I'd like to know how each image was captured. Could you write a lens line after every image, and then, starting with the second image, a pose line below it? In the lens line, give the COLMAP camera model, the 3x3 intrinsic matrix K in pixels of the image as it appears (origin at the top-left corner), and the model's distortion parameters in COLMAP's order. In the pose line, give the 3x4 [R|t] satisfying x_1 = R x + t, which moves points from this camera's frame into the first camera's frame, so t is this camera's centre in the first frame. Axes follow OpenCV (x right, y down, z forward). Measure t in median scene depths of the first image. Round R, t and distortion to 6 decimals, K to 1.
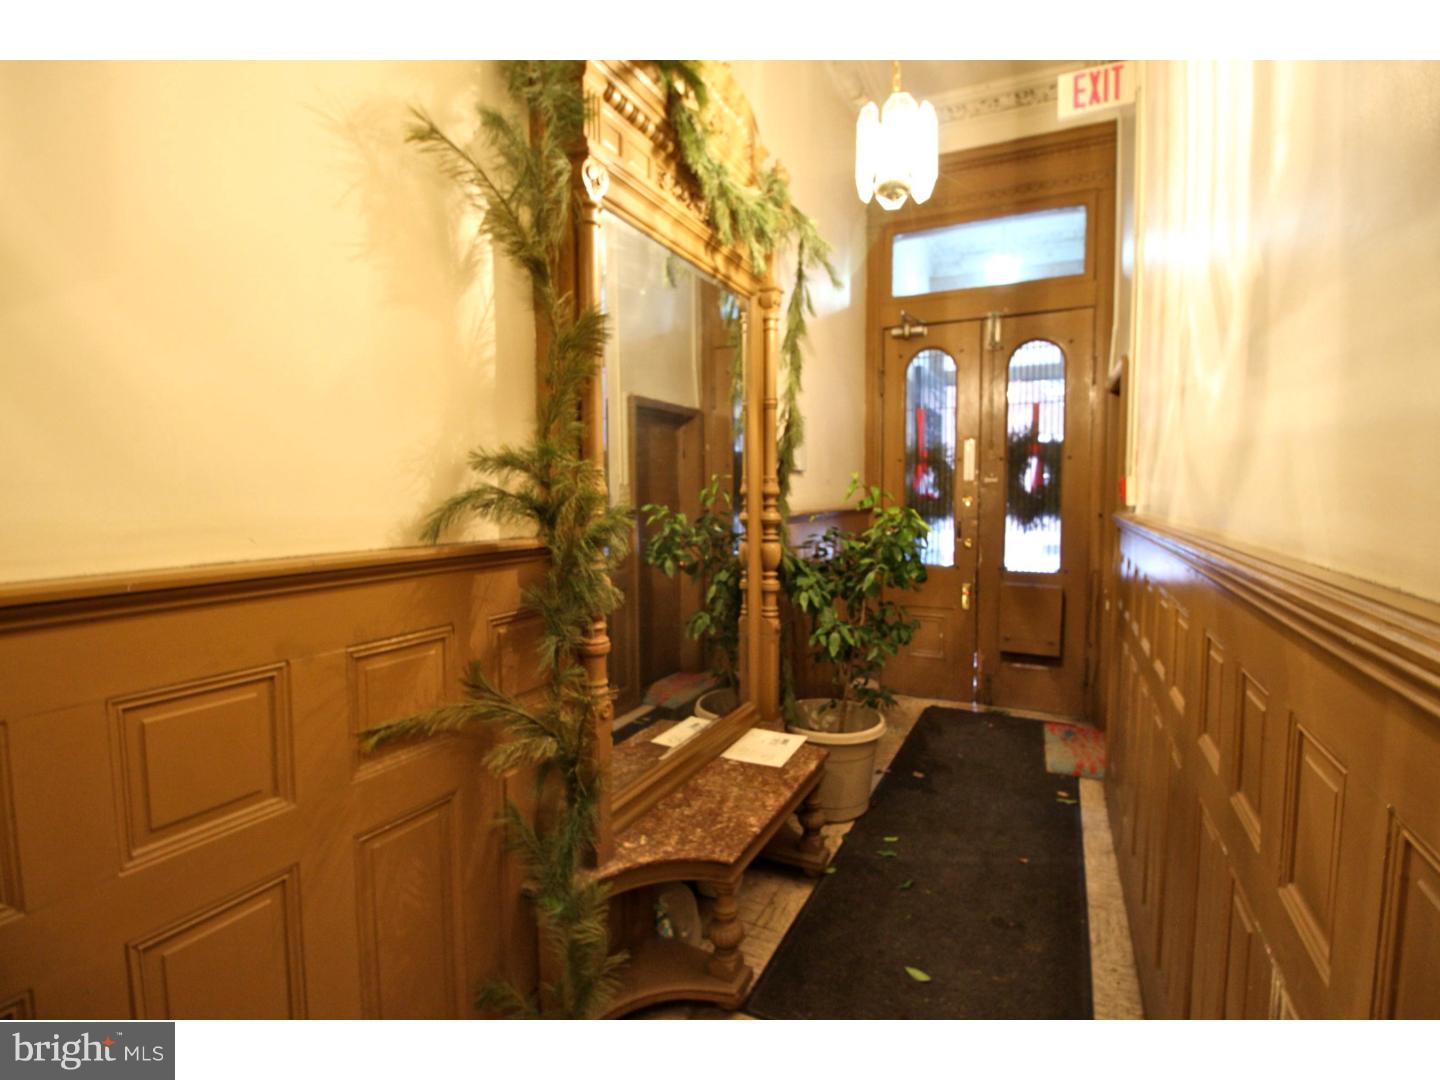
lens RADIAL K [[670.0, 0, 719.6], [0, 670.0, 531.9], [0, 0, 1]] dist [-0.010053, -0.000084]
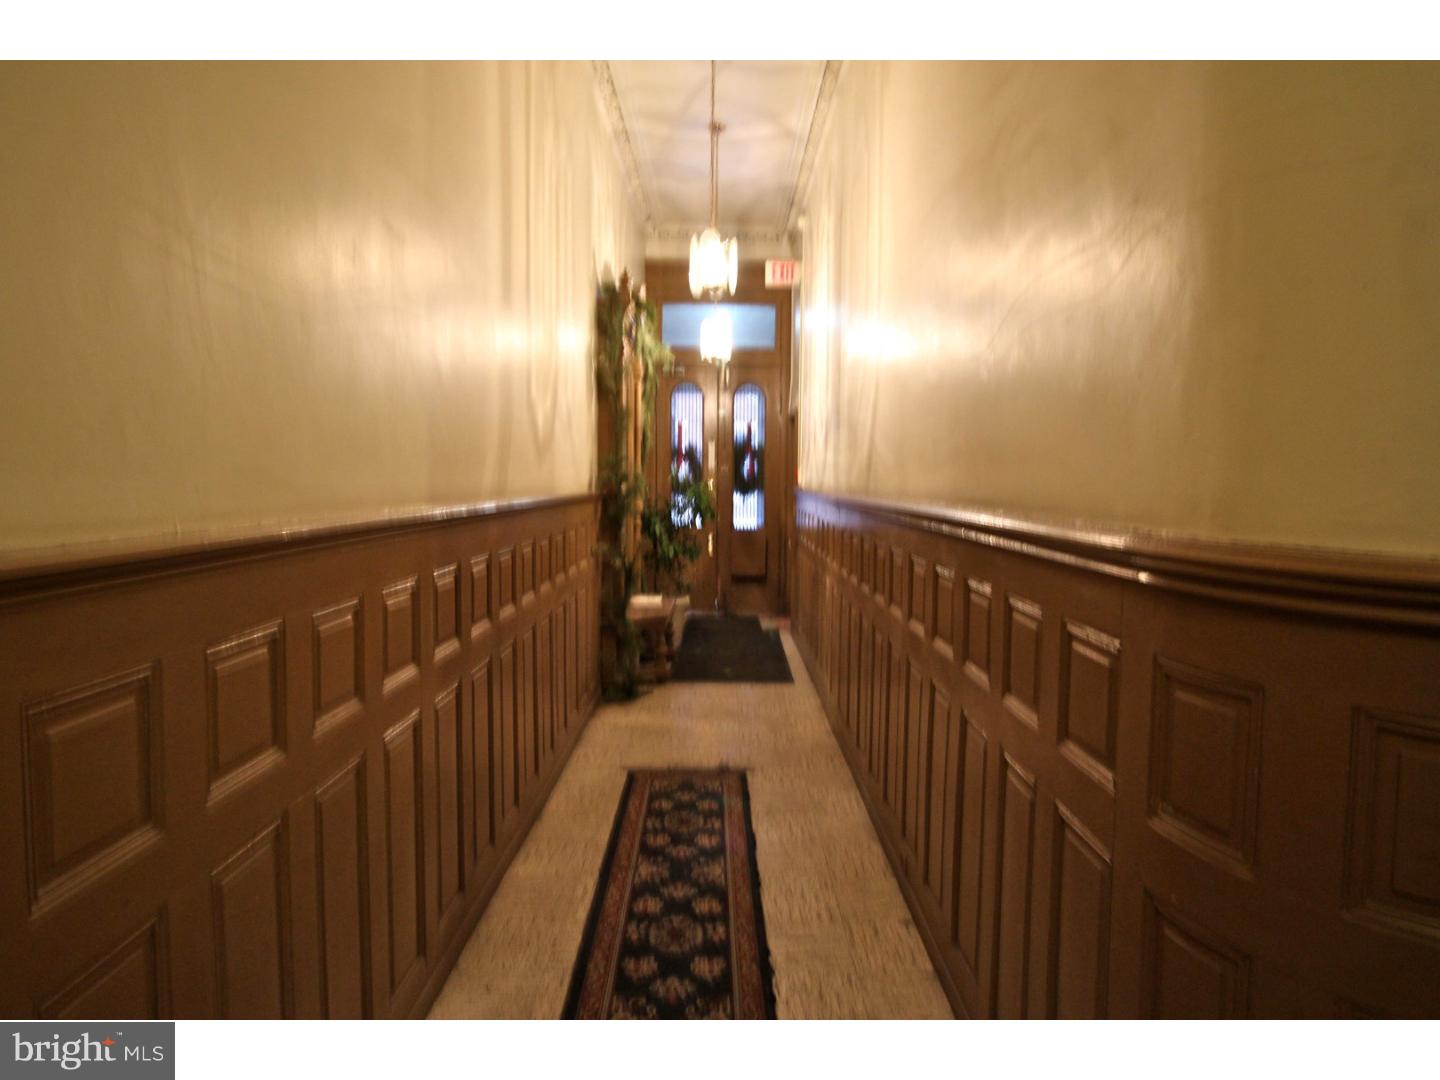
lens RADIAL K [[883.2, 0, 722.9], [0, 883.2, 540.0], [0, 0, 1]] dist [0.000235, 0.002321]
pose [[0.896349, -0.019272, 0.442931, -0.539318], [0.015162, 0.999803, 0.012817, 0.065813], [-0.443090, -0.004773, 0.896464, -0.893966]]
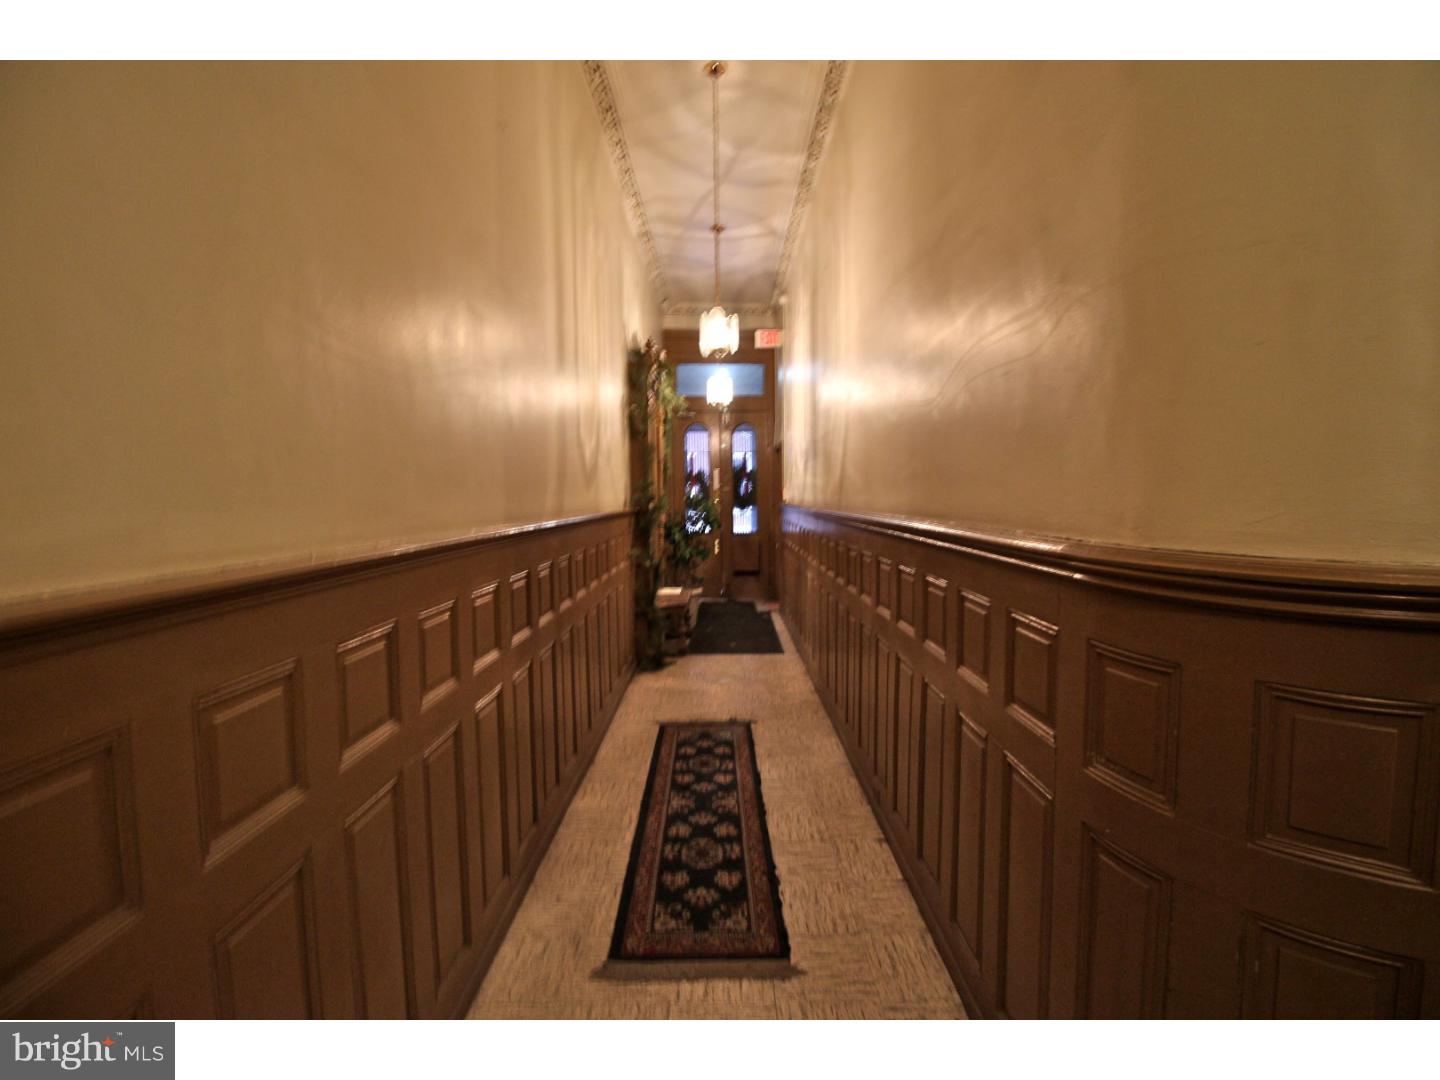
lens RADIAL K [[670.0, 0, 722.3], [0, 670.0, 541.9], [0, 0, 1]] dist [-0.010053, -0.000084]
pose [[0.895507, -0.035095, 0.443661, -0.542747], [0.032366, 0.999382, 0.013725, 0.058902], [-0.443868, 0.002069, 0.896090, -0.871557]]
